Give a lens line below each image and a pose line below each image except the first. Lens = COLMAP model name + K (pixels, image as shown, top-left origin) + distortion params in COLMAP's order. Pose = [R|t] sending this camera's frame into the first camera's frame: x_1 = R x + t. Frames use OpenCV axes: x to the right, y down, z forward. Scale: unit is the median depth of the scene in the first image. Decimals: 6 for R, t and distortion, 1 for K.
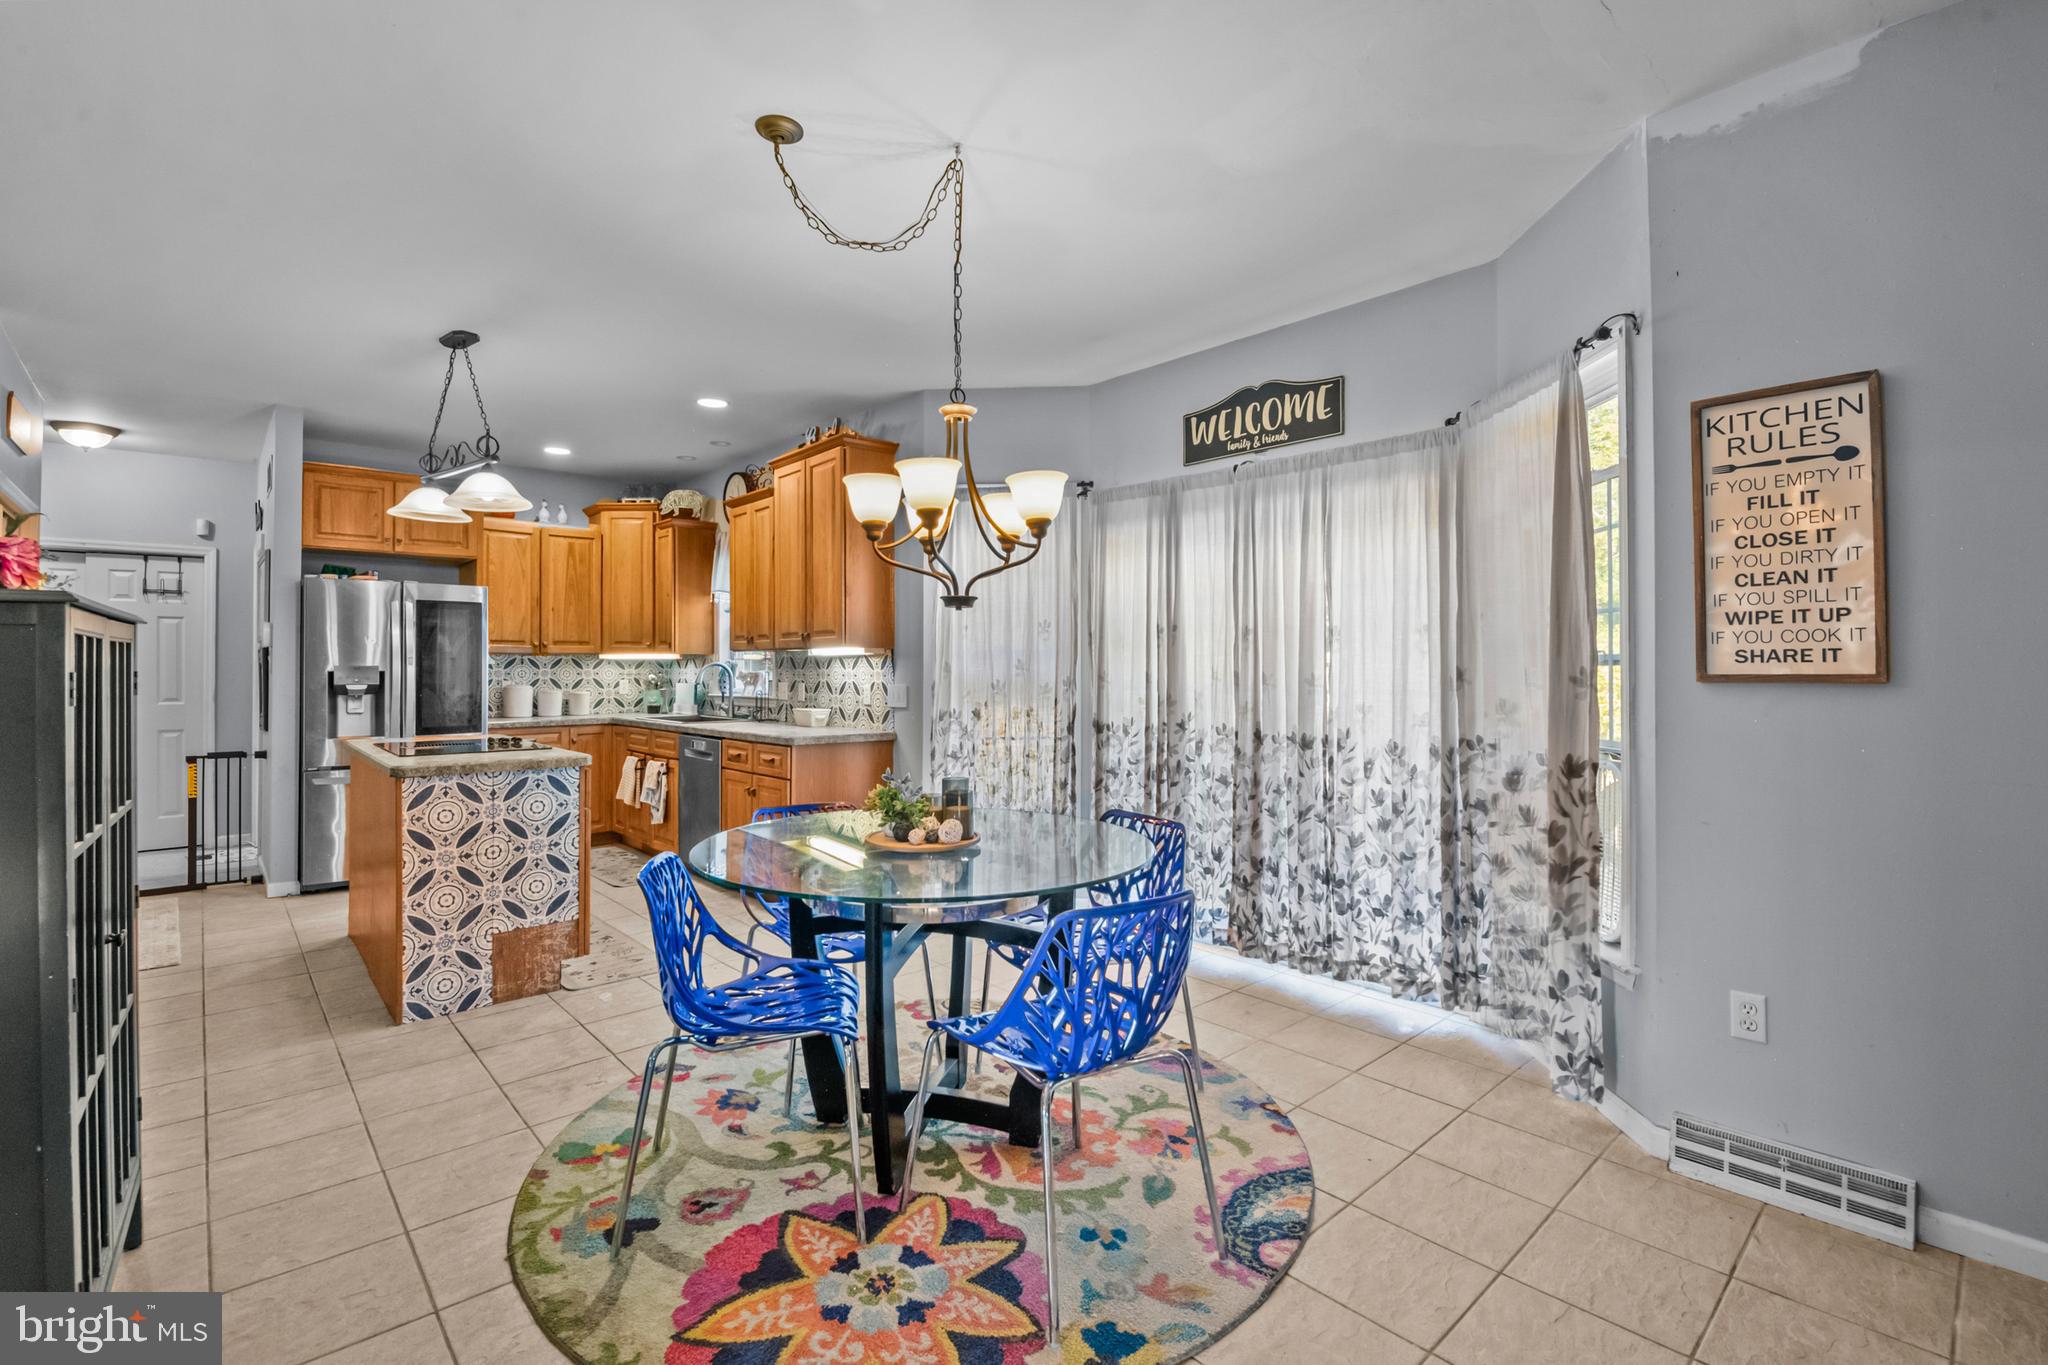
lens RADIAL K [[887.6, 0, 1009.7], [0, 887.6, 660.4], [0, 0, 1]] dist [-0.001283, -0.000291]
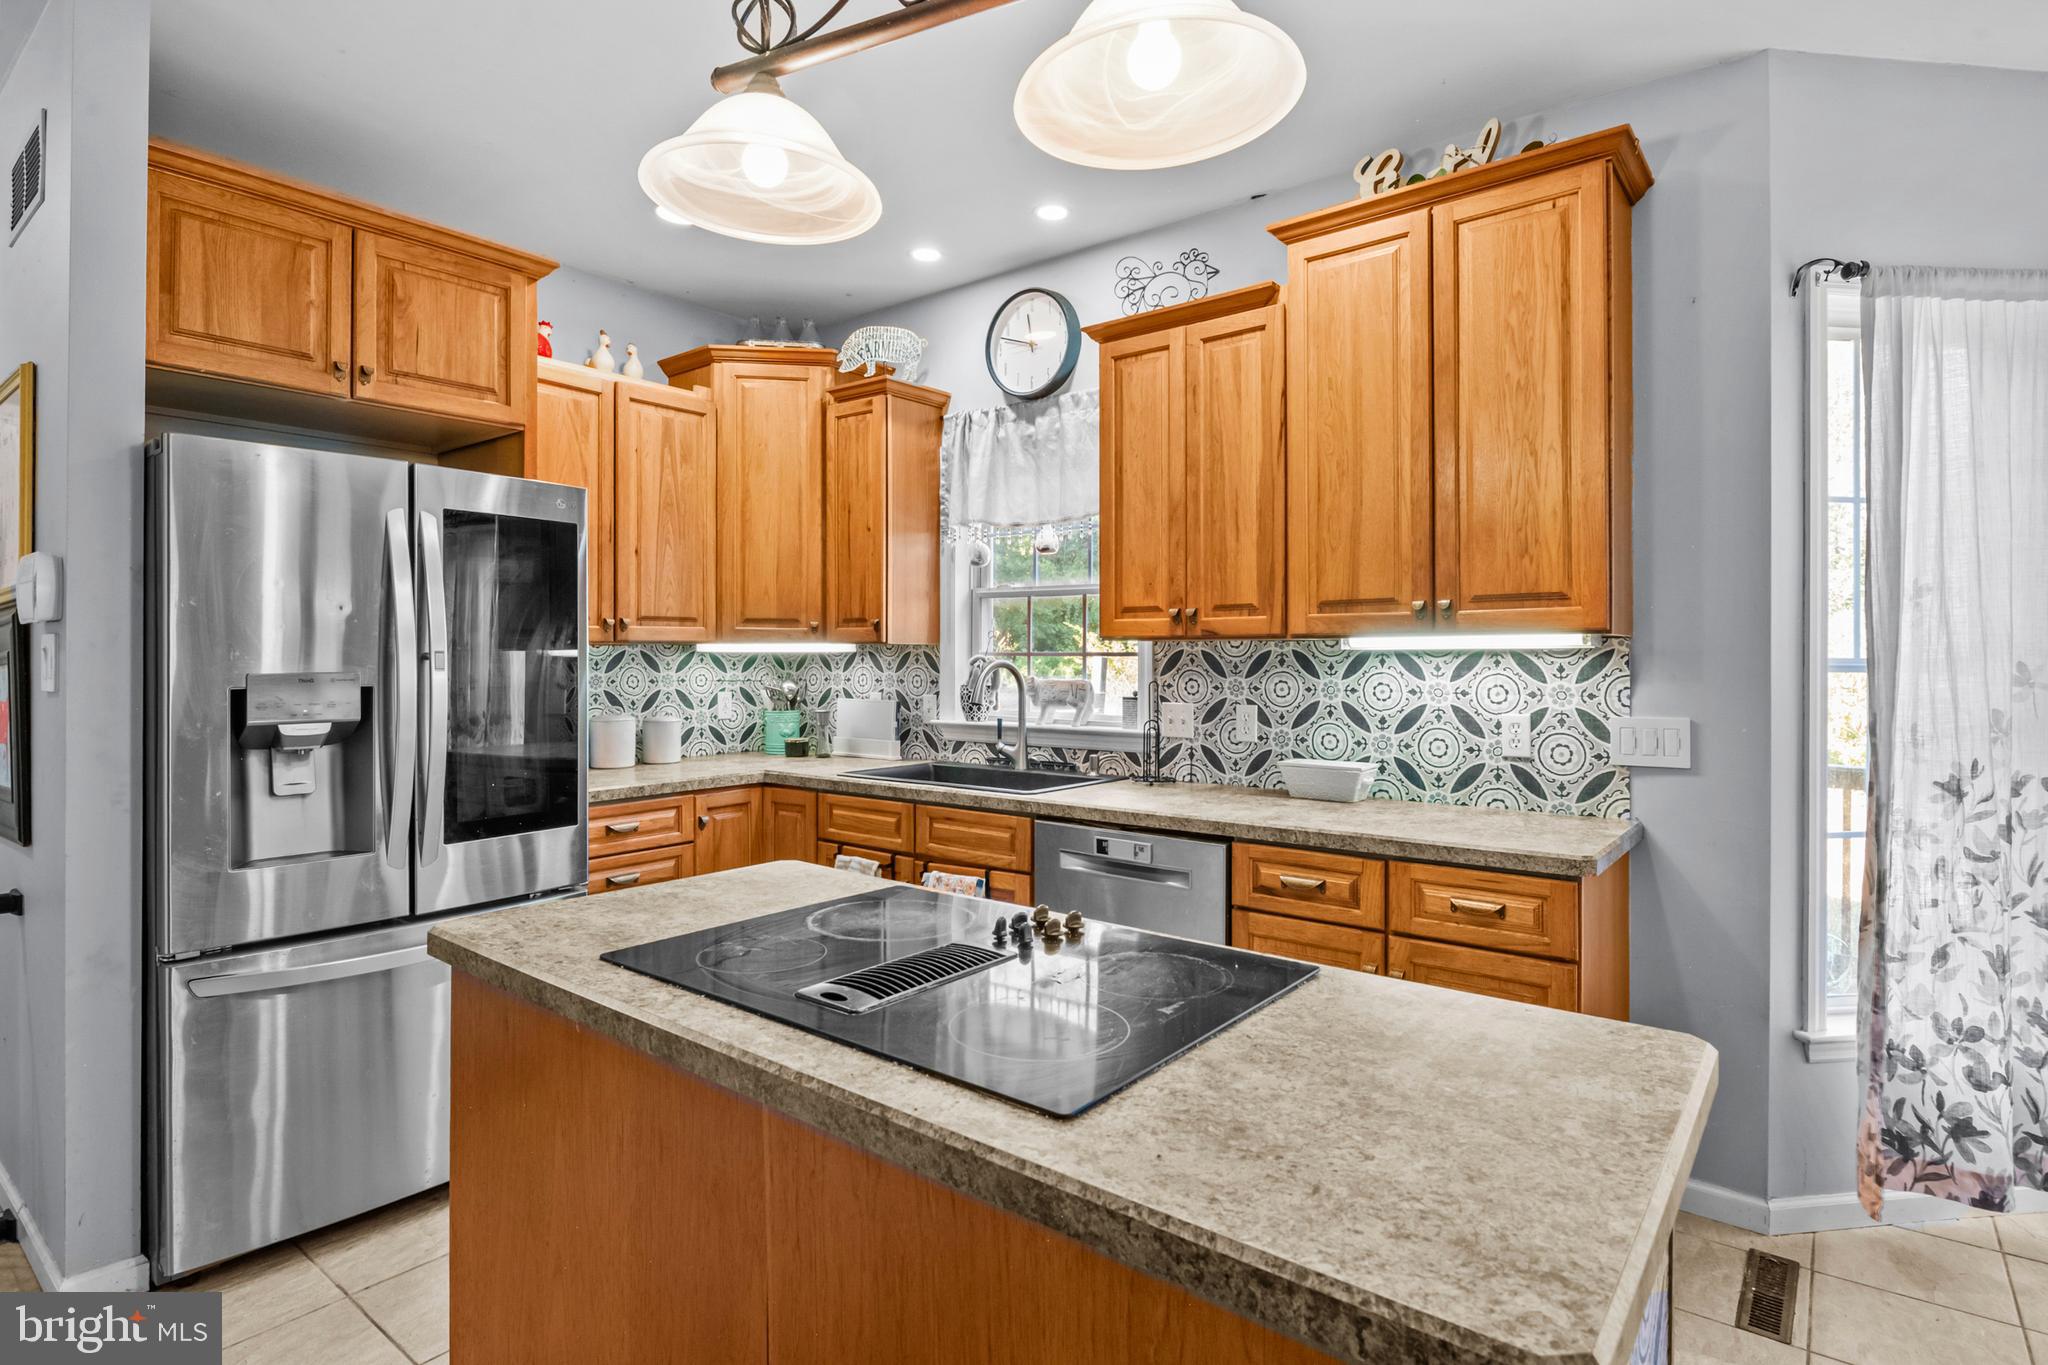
lens RADIAL K [[1017.3, 0, 1012.7], [0, 1017.3, 658.3], [0, 0, 1]] dist [0.004847, -0.005602]
pose [[0.986718, 0.002047, 0.162431, -0.401340], [-0.003381, 0.999963, 0.007942, -0.003874], [-0.162408, -0.008386, 0.986688, 0.410741]]
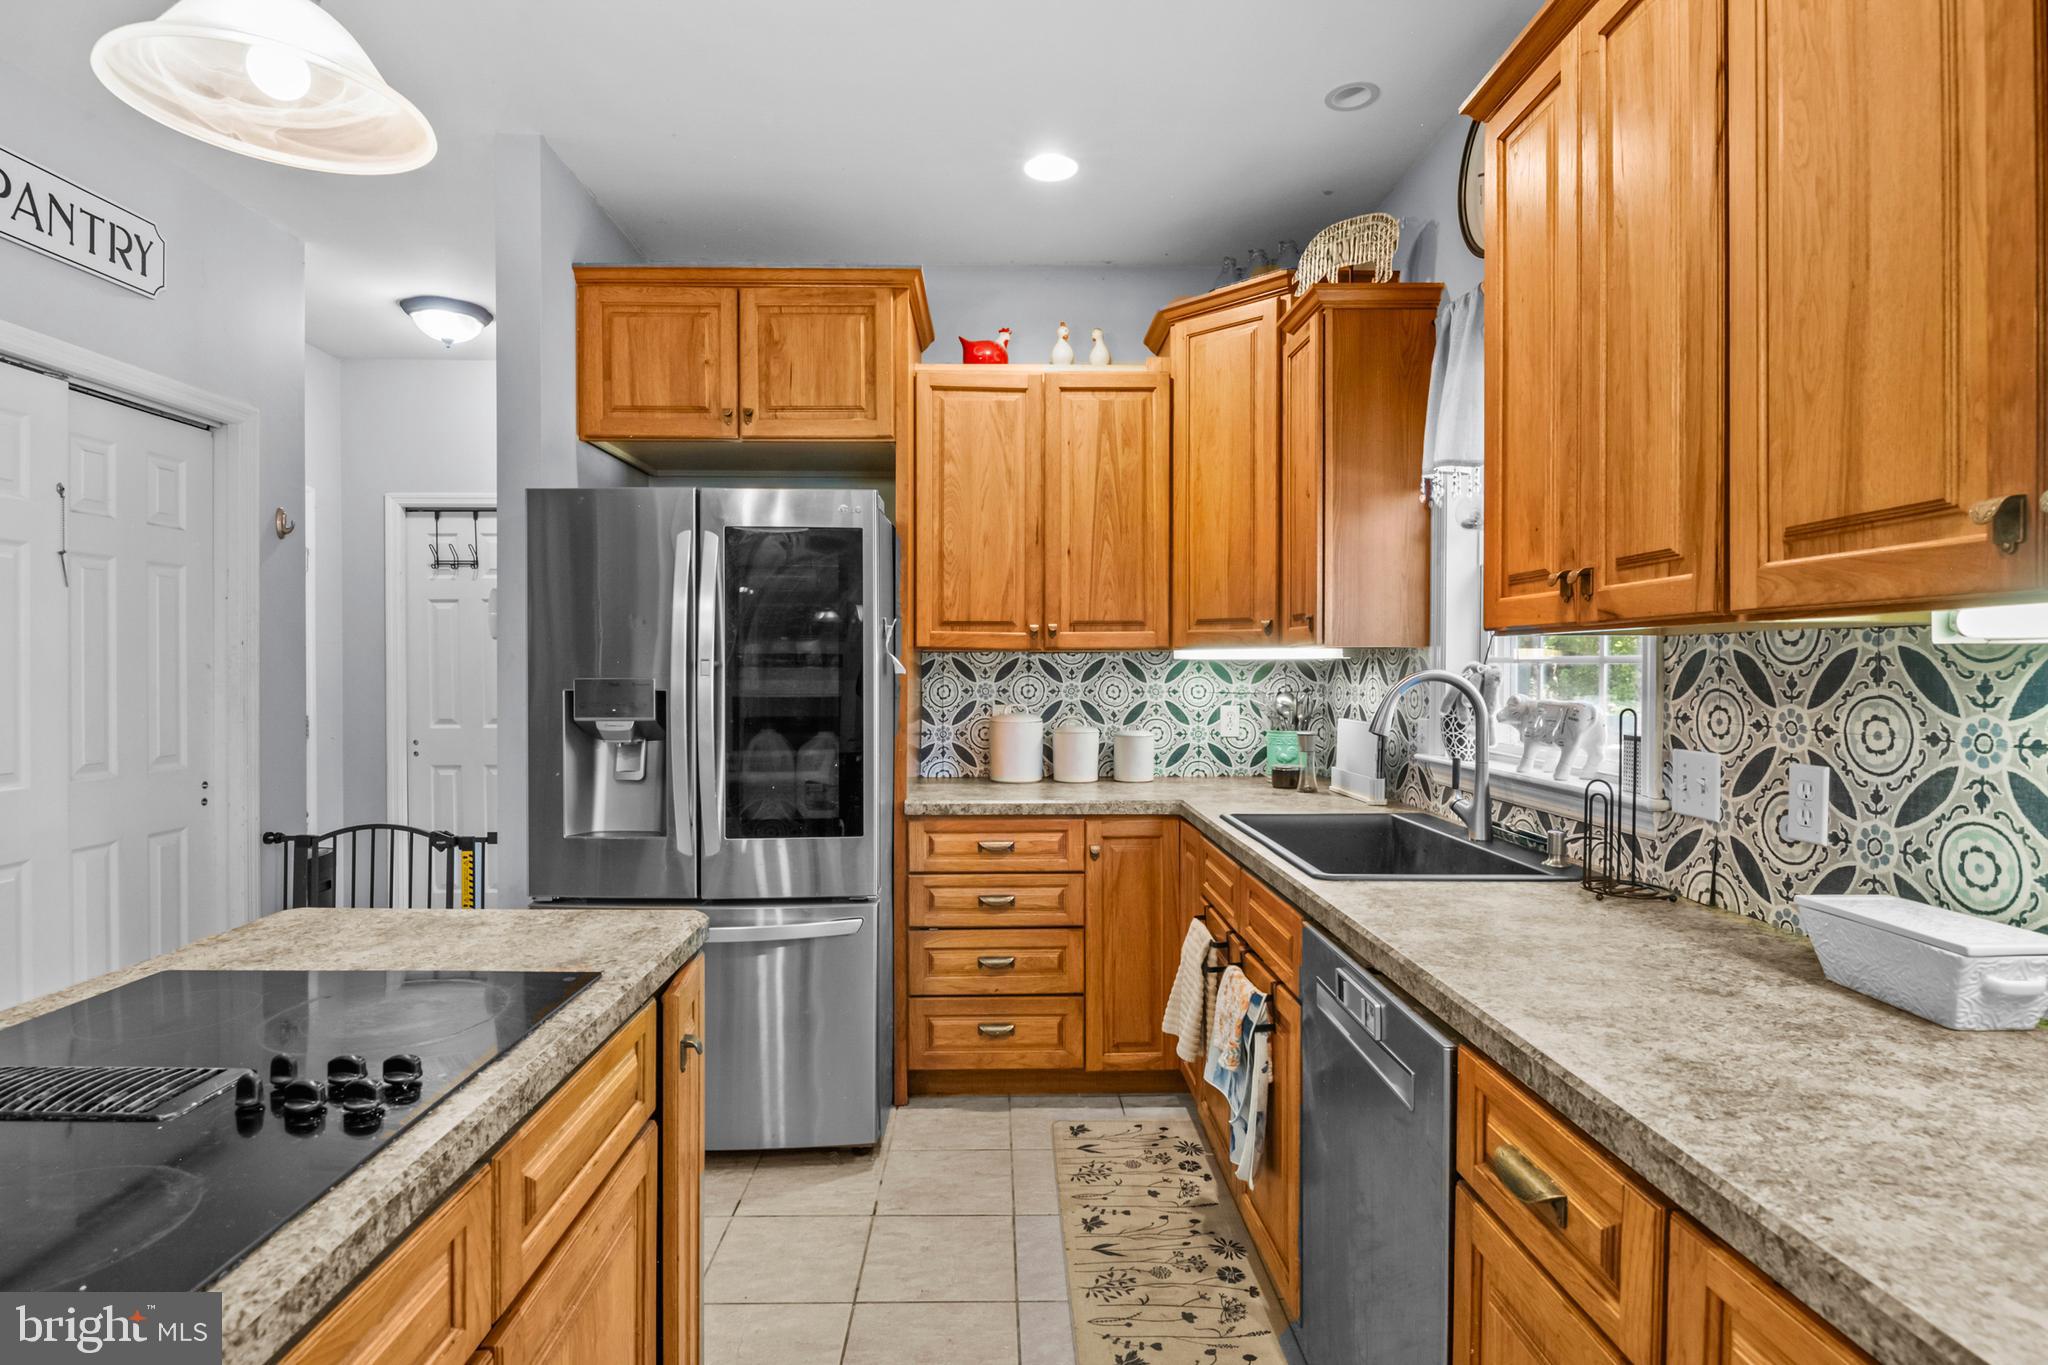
lens RADIAL K [[1017.3, 0, 1024.6], [0, 1017.3, 682.0], [0, 0, 1]] dist [0.004847, -0.005602]
pose [[0.760383, 0.012259, -0.649359, -0.192247], [0.002844, 0.999749, 0.022204, -0.002448], [0.649469, -0.018730, 0.760157, 0.586729]]
